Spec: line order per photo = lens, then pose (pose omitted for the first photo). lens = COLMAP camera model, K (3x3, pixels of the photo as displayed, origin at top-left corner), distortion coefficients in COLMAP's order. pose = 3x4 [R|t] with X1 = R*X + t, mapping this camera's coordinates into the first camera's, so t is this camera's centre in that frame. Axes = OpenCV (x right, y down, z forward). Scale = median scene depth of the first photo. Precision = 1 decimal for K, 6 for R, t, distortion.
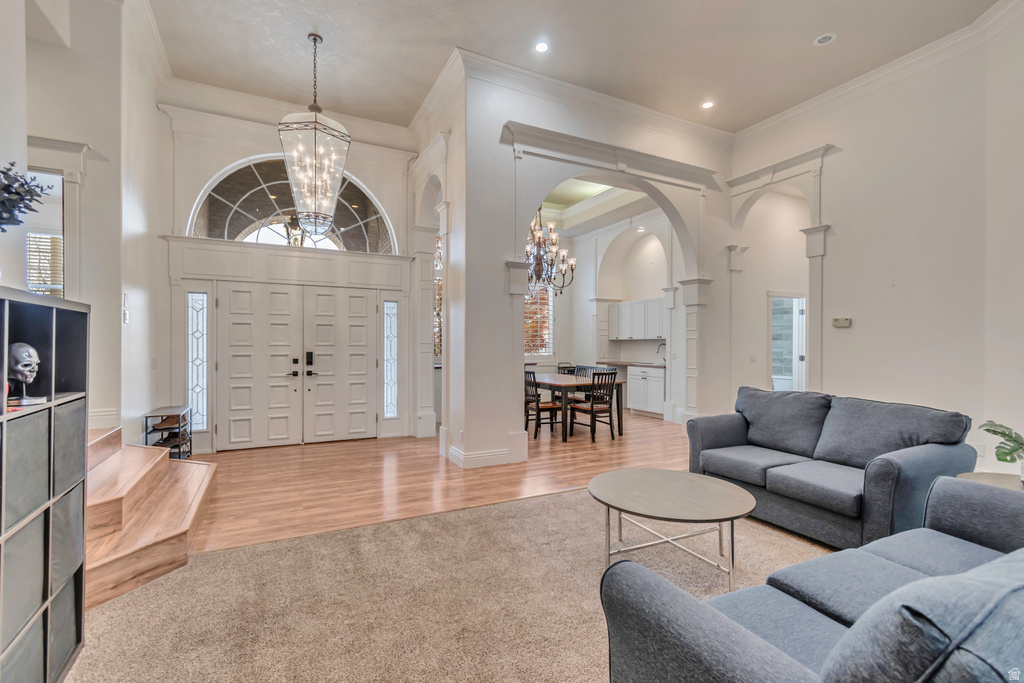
lens RADIAL K [[455.7, 0, 511.0], [0, 455.7, 340.4], [0, 0, 1]] dist [-0.000732, -0.000244]
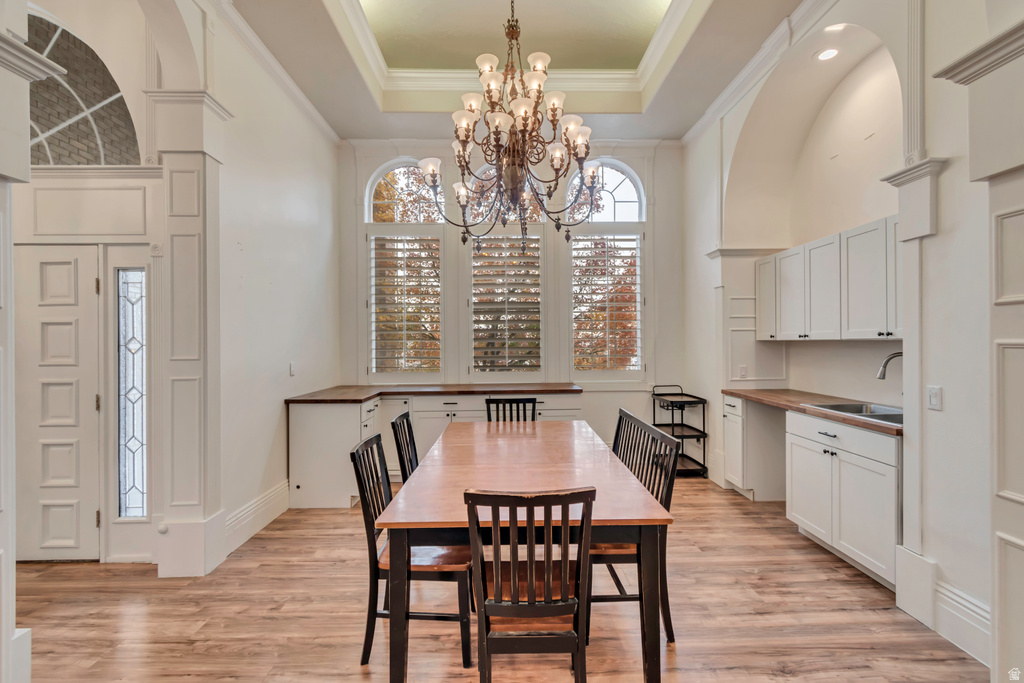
lens RADIAL K [[455.7, 0, 511.0], [0, 455.7, 340.4], [0, 0, 1]] dist [-0.000732, -0.000244]
pose [[0.903095, -0.011630, -0.429283, 0.231088], [0.013280, 0.999911, 0.000846, -0.006317], [0.429235, -0.006465, 0.903170, 0.605482]]
